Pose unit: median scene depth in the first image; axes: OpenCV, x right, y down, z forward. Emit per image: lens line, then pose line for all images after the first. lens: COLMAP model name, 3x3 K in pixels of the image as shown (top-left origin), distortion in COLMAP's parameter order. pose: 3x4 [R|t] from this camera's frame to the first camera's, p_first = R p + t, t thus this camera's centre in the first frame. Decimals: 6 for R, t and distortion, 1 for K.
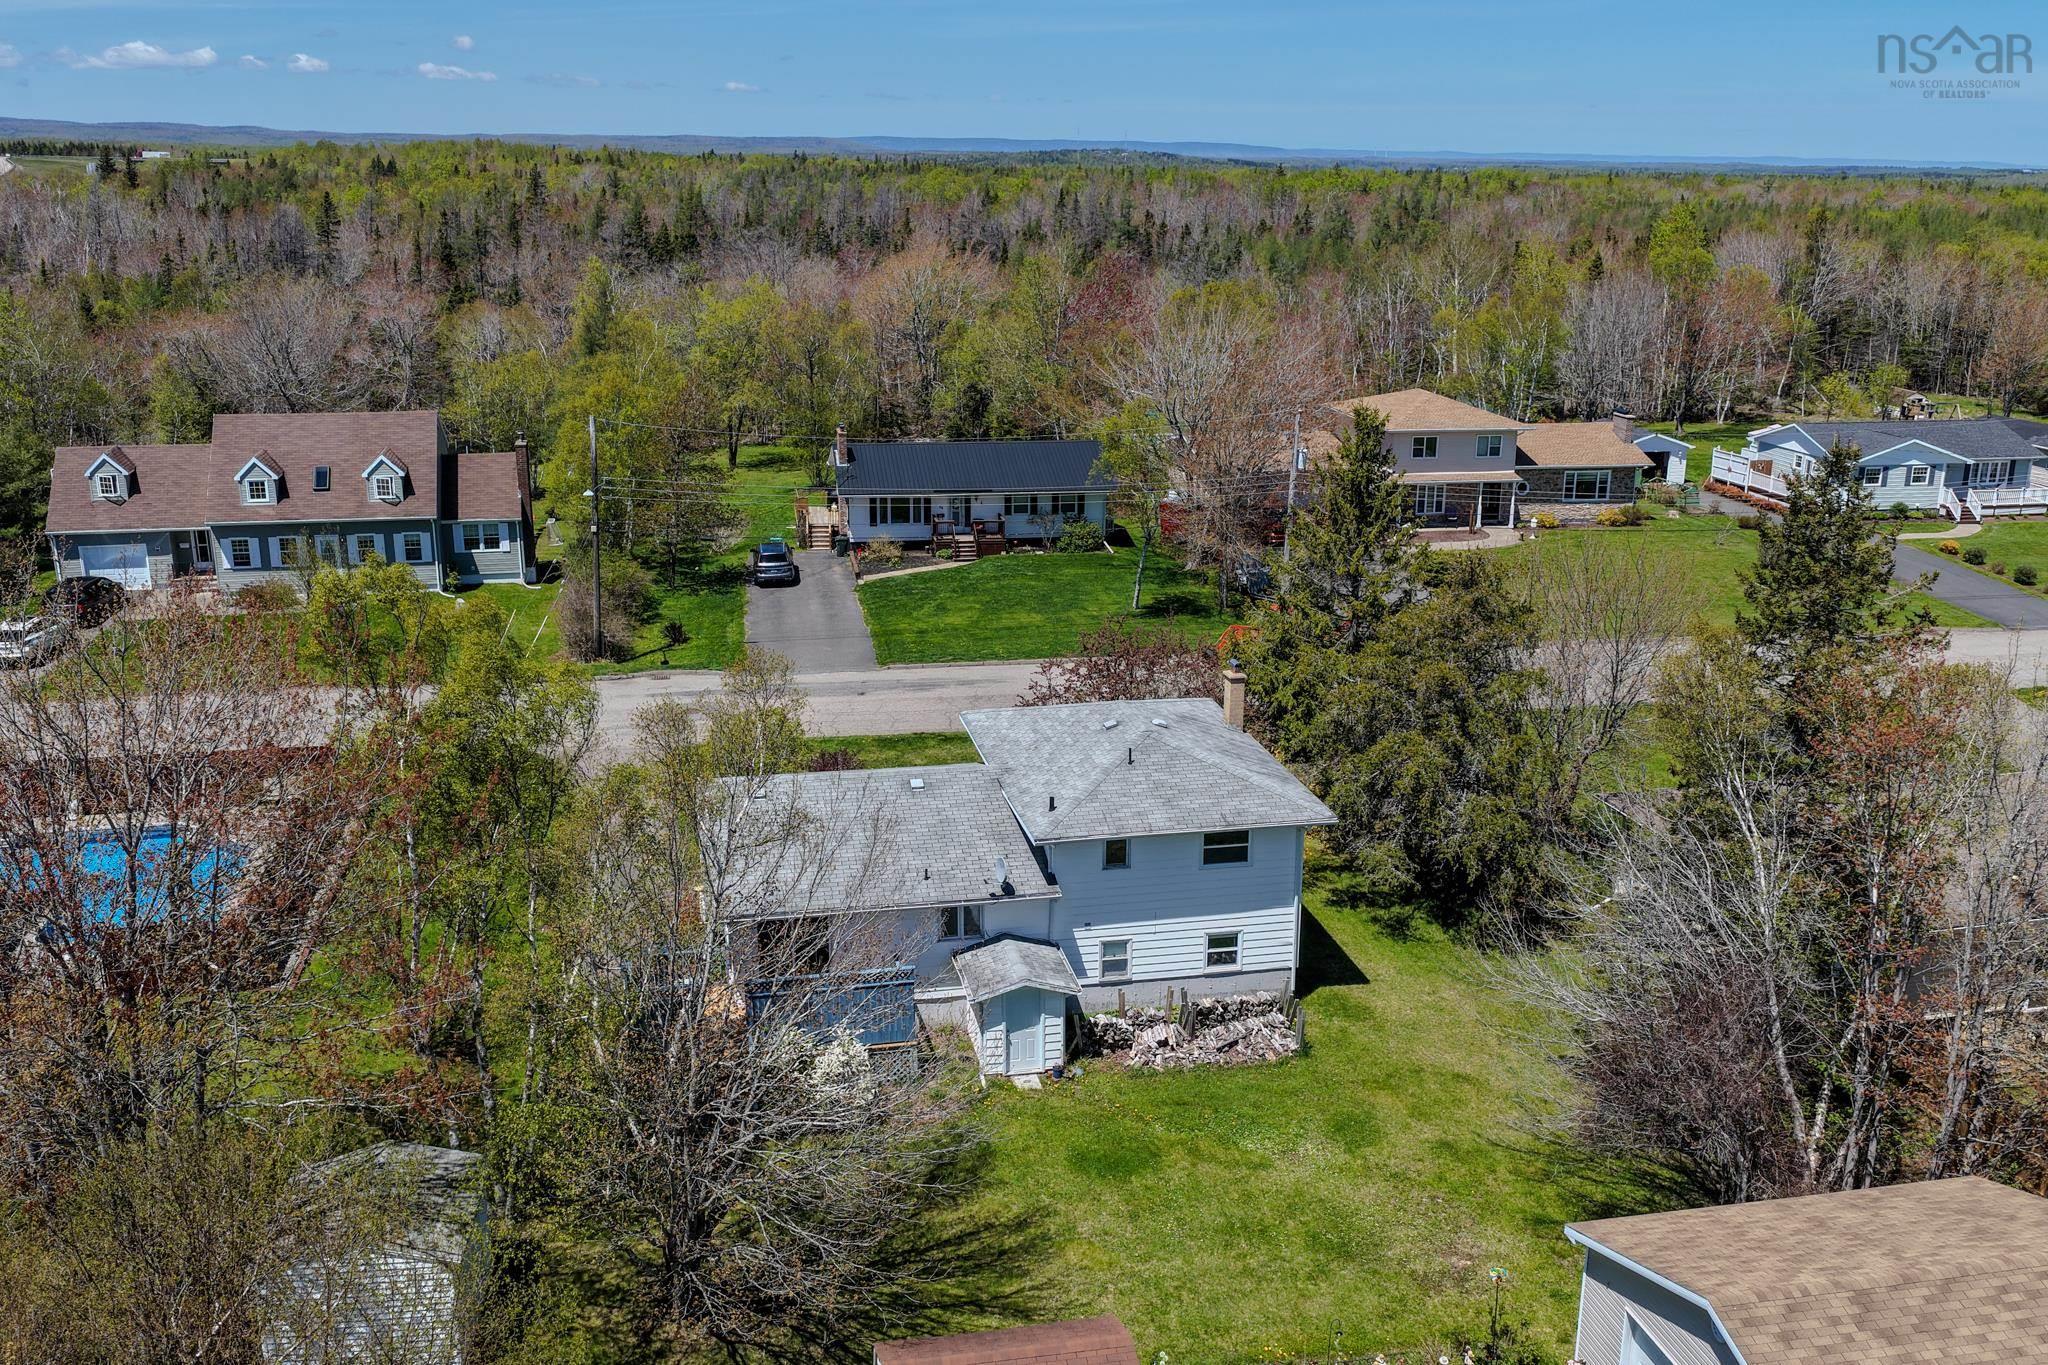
lens RADIAL K [[1680.6, 0, 991.2], [0, 1680.6, 680.1], [0, 0, 1]] dist [-0.008679, -0.000900]
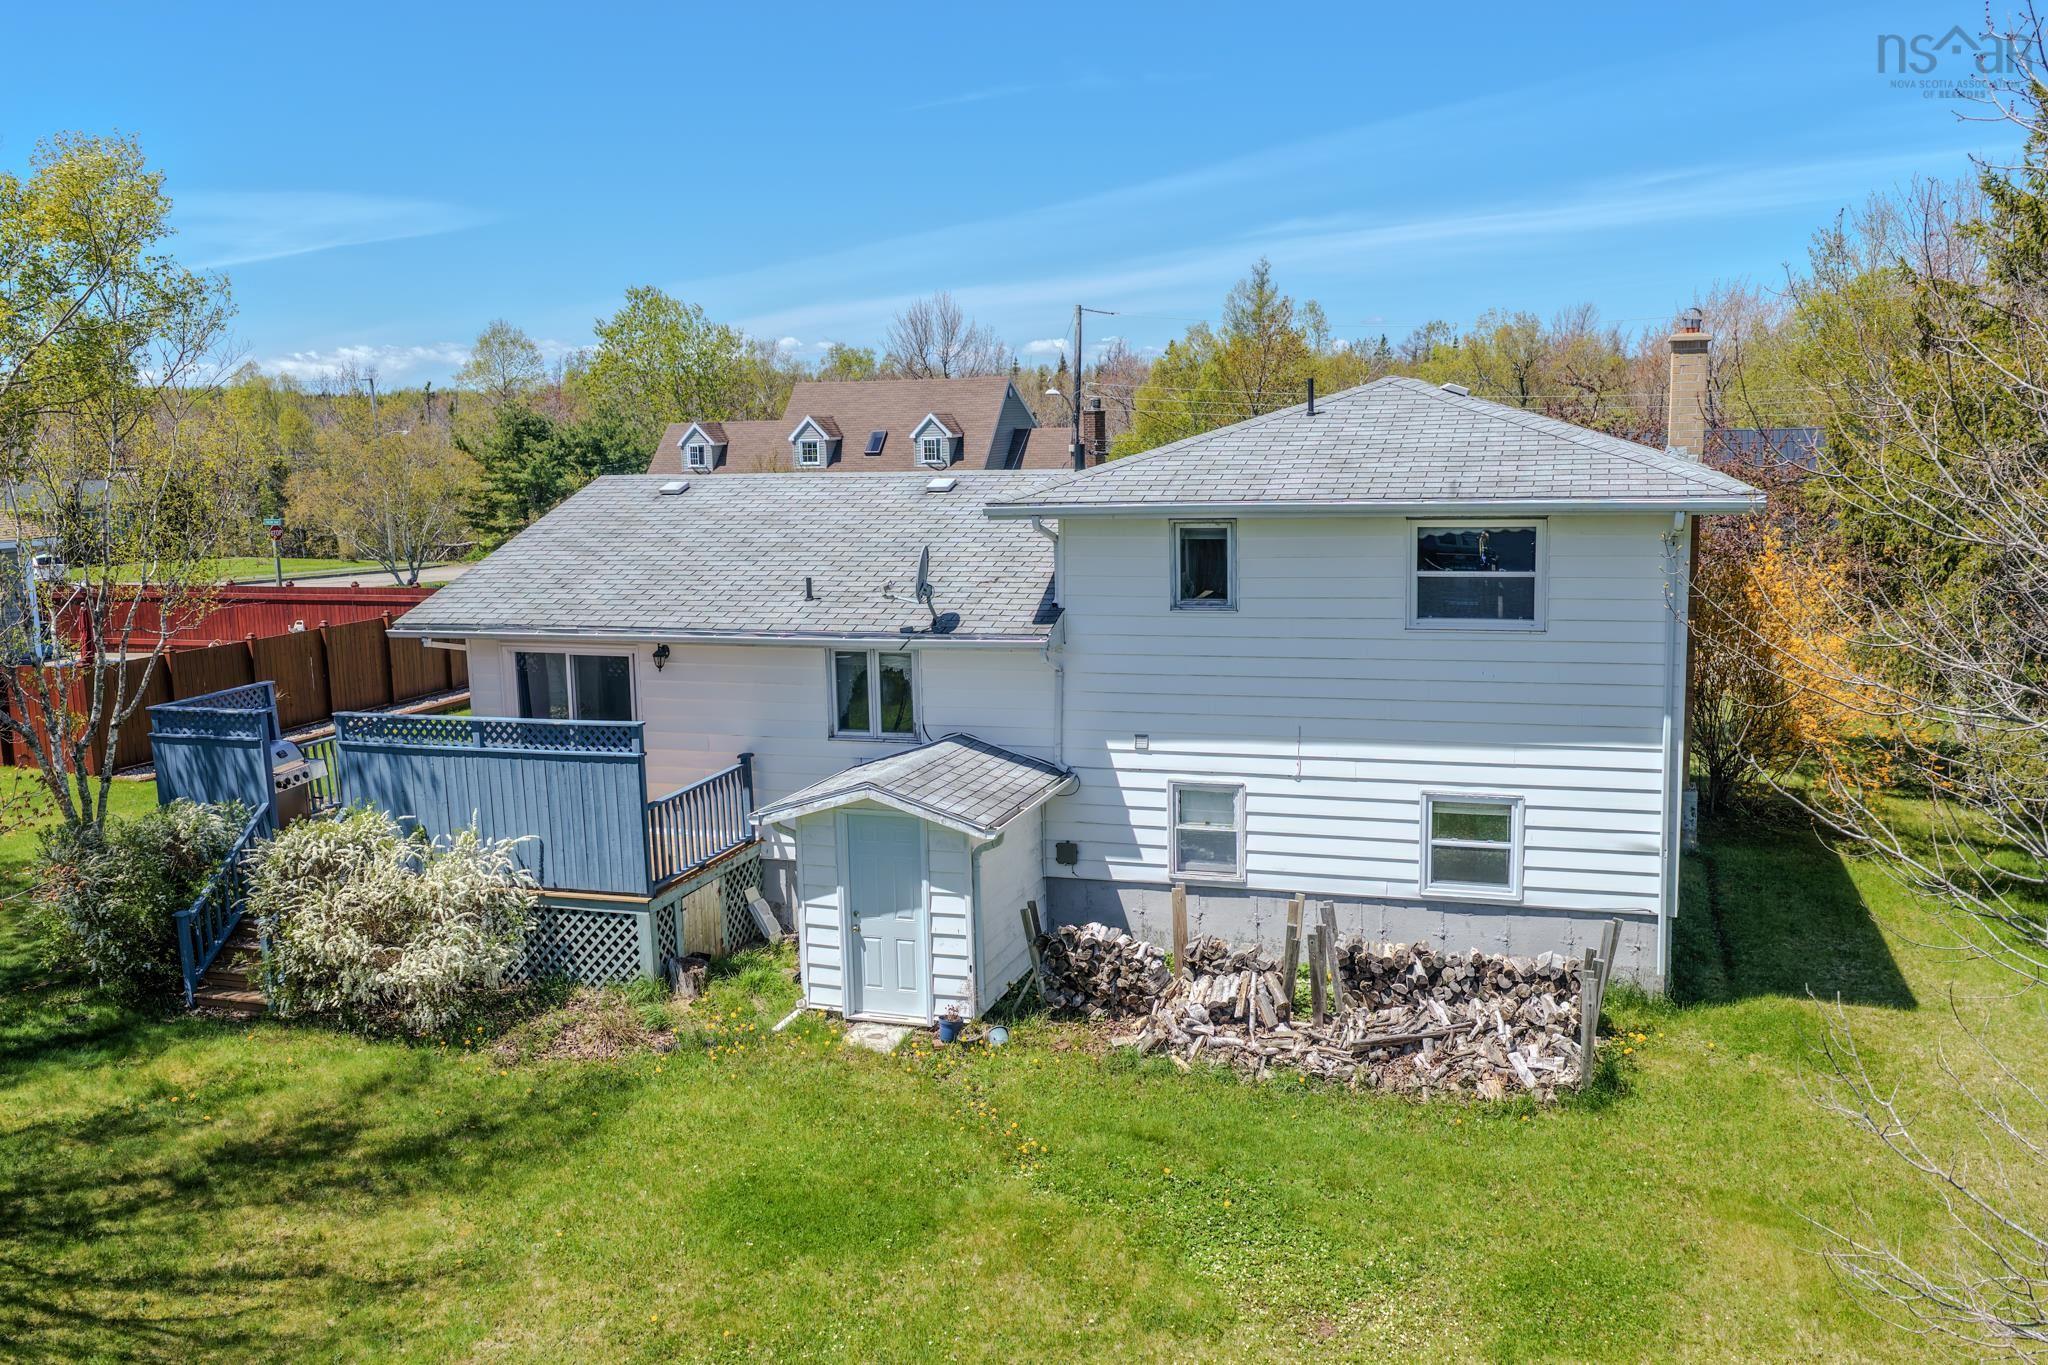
lens RADIAL K [[1668.4, 0, 1024.0], [0, 1668.4, 682.5], [0, 0, 1]] dist [-0.000683, 0.010715]
pose [[0.877374, 0.055779, -0.476553, 0.239675], [-0.110113, 0.990118, -0.086839, 0.173159], [0.467001, 0.128665, 0.874846, 0.600993]]
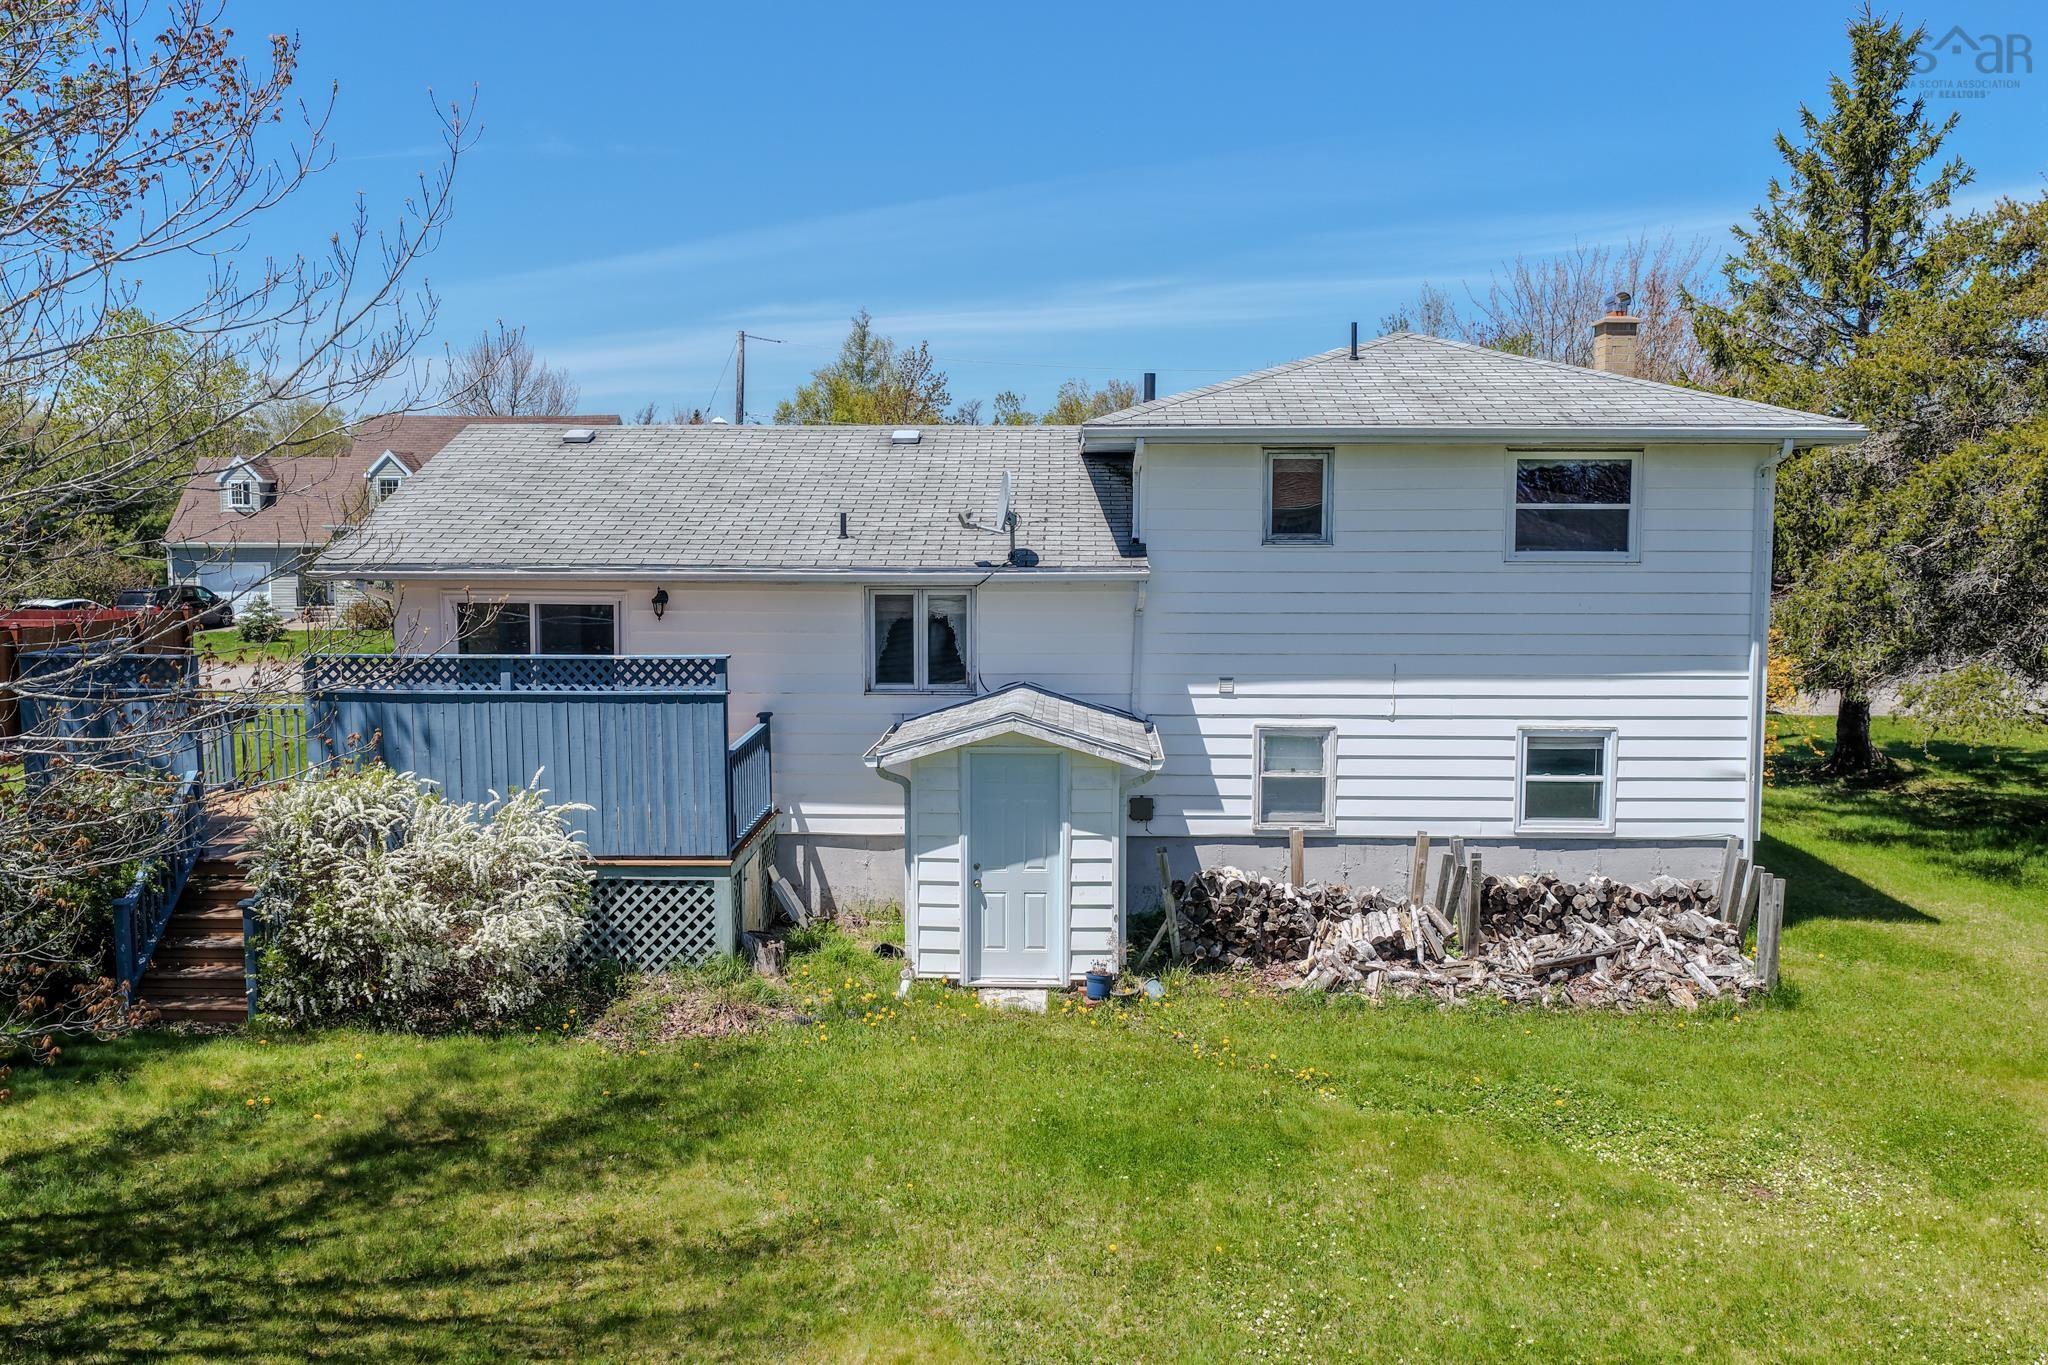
lens RADIAL K [[1759.1, 0, 1031.6], [0, 1759.1, 685.9], [0, 0, 1]] dist [-0.006954, 0.018374]
pose [[0.977765, 0.027419, -0.207904, 0.101512], [-0.062511, 0.984452, -0.164155, 0.222316], [0.200170, 0.173501, 0.964277, 0.569506]]
